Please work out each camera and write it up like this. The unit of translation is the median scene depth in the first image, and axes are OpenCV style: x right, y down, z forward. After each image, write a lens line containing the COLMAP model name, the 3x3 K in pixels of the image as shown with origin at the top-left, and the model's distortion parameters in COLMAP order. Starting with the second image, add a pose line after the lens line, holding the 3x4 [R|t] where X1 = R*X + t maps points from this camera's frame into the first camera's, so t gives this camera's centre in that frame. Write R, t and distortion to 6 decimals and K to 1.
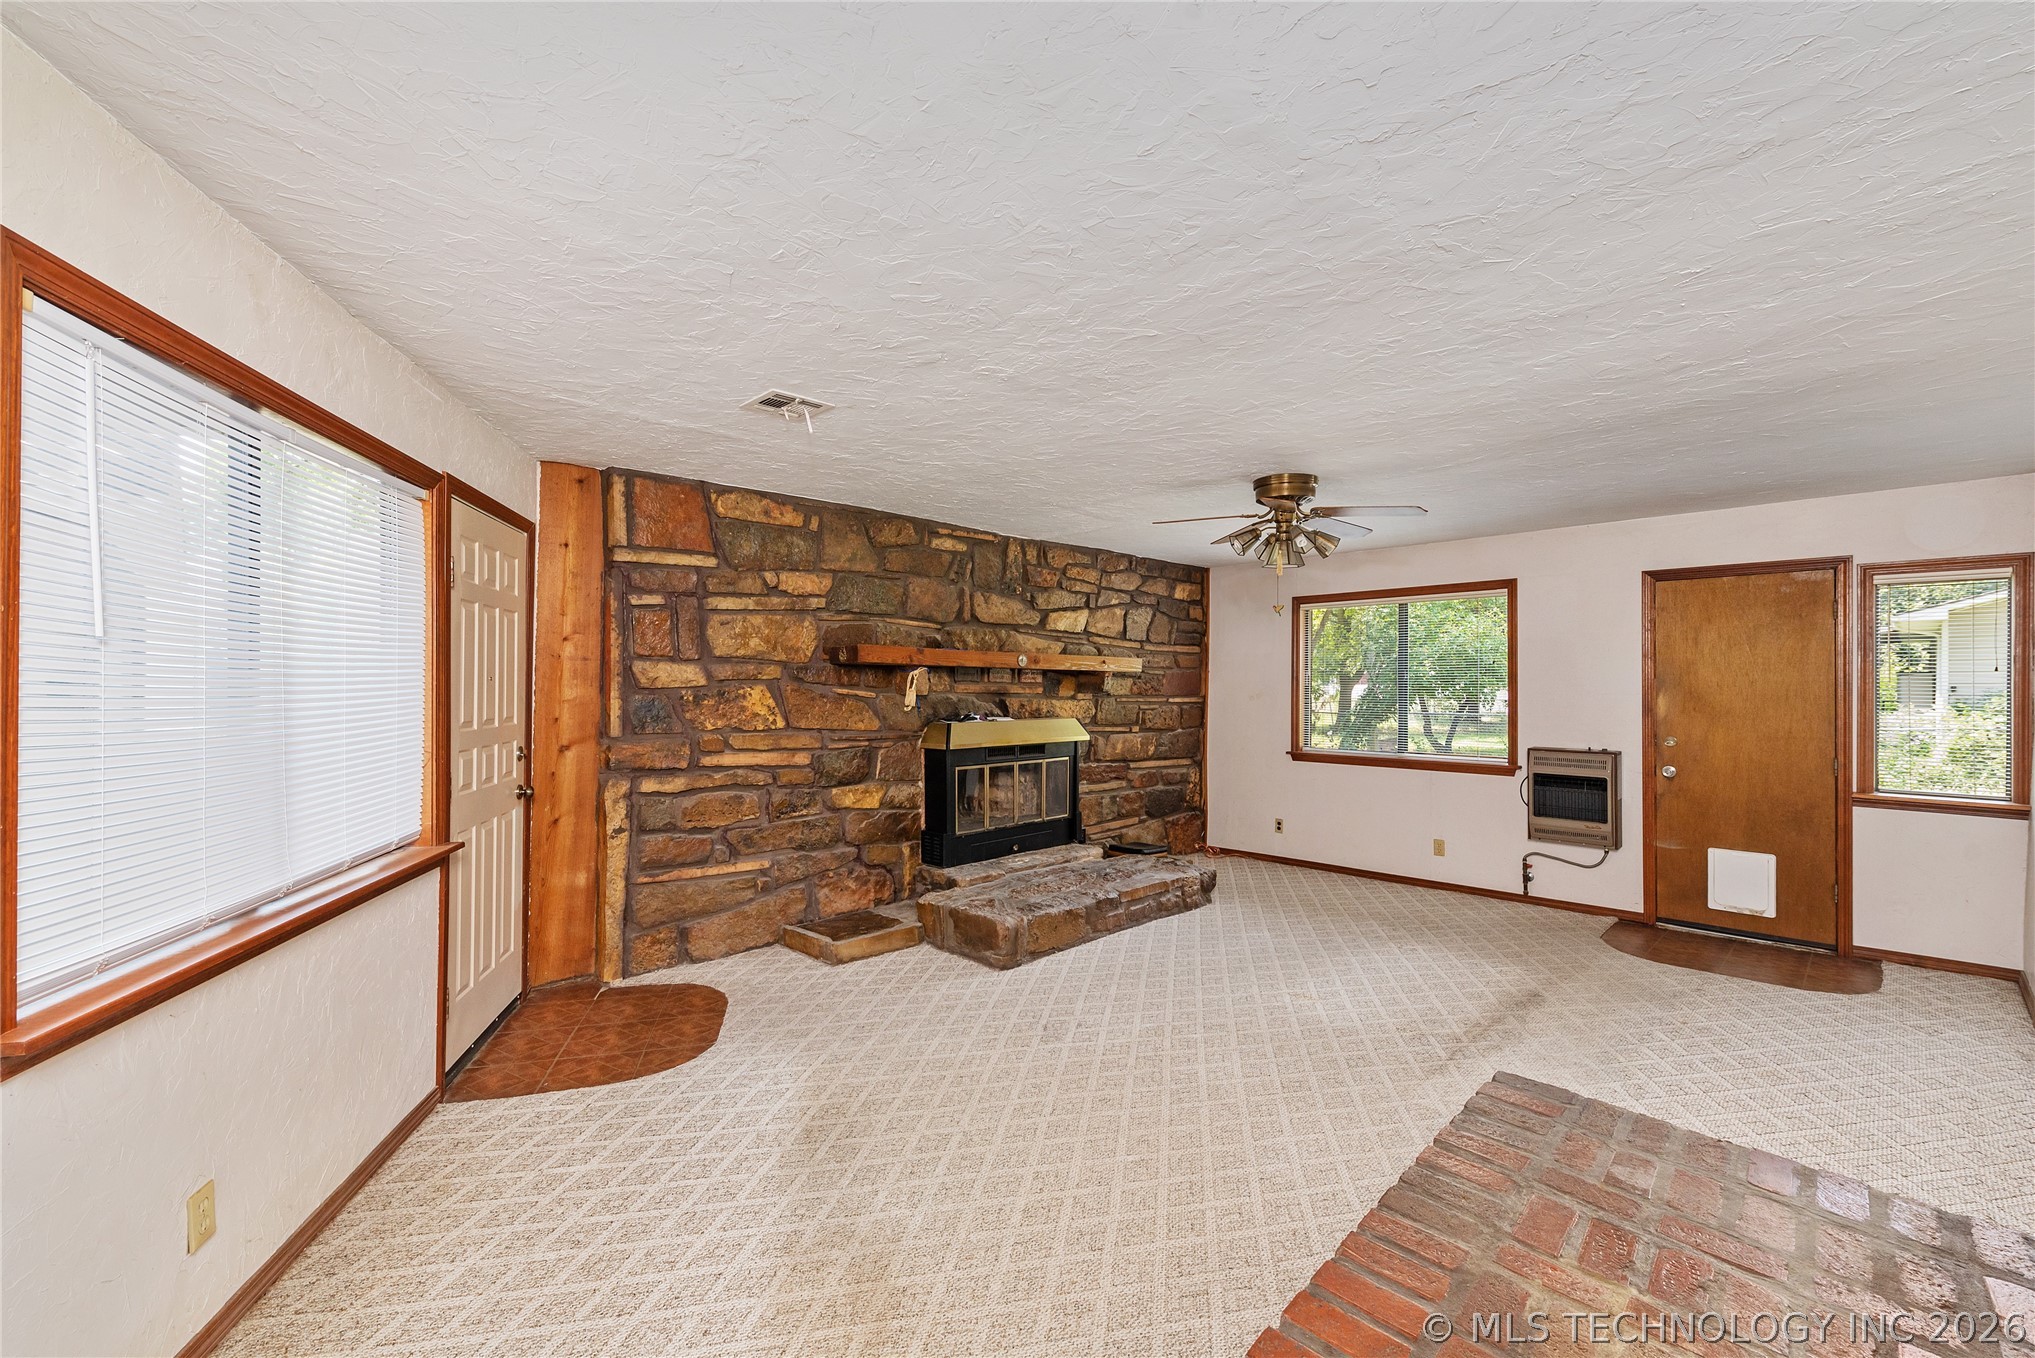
lens RADIAL K [[837.6, 0, 1023.0], [0, 837.6, 683.5], [0, 0, 1]] dist [0.016124, -0.004447]
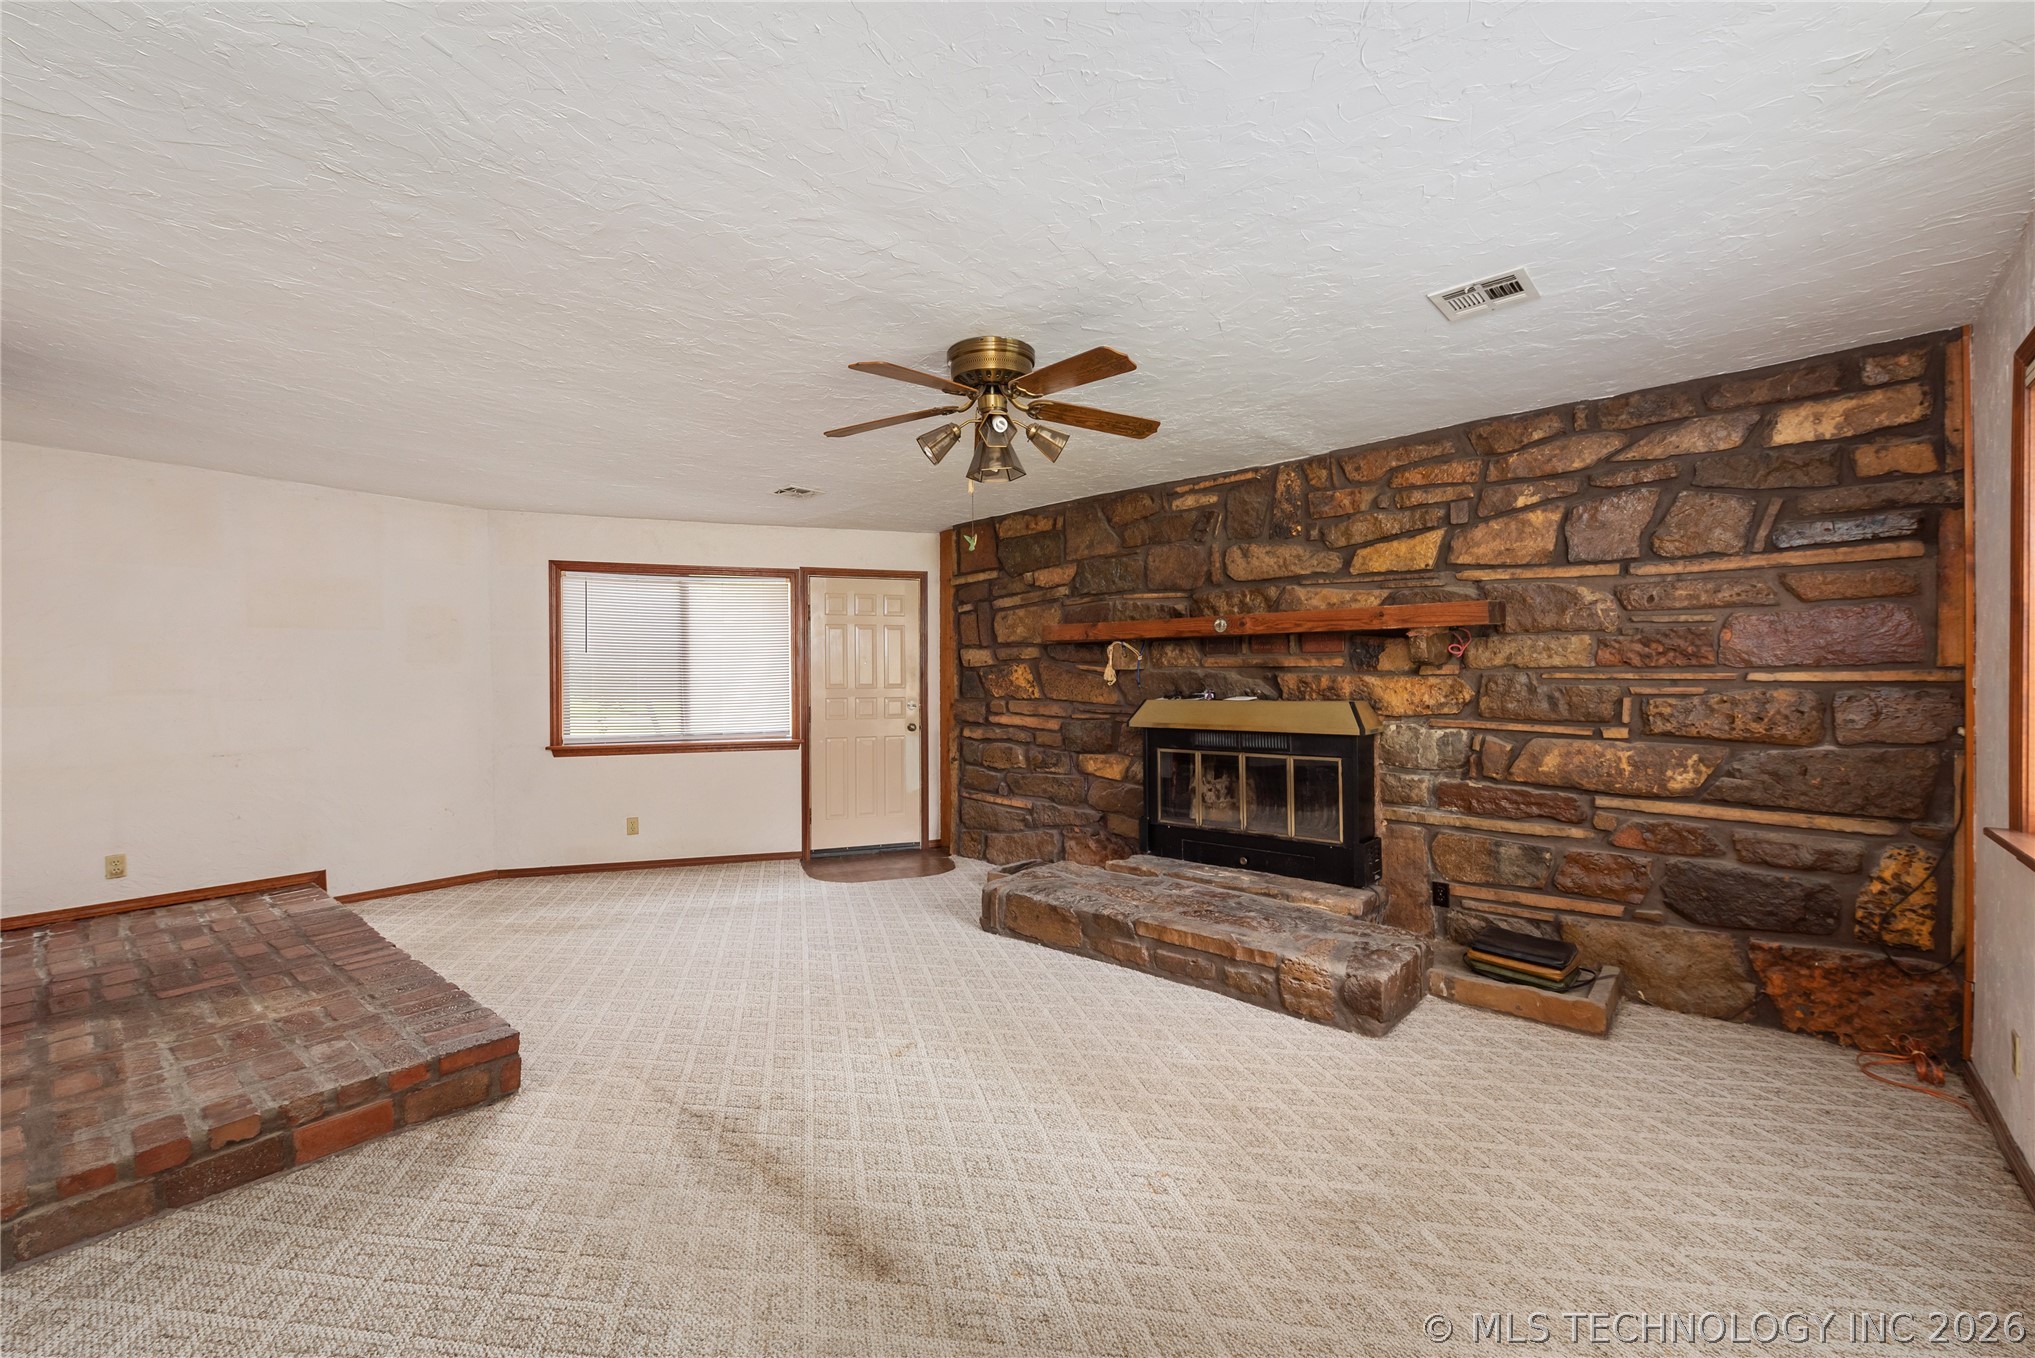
lens RADIAL K [[837.6, 0, 1022.4], [0, 837.6, 681.4], [0, 0, 1]] dist [0.016124, -0.004447]
pose [[0.061808, -0.002368, -0.998085, 0.827811], [0.008410, 0.999963, -0.001852, 0.027345], [0.998053, -0.008279, 0.061826, 0.796730]]
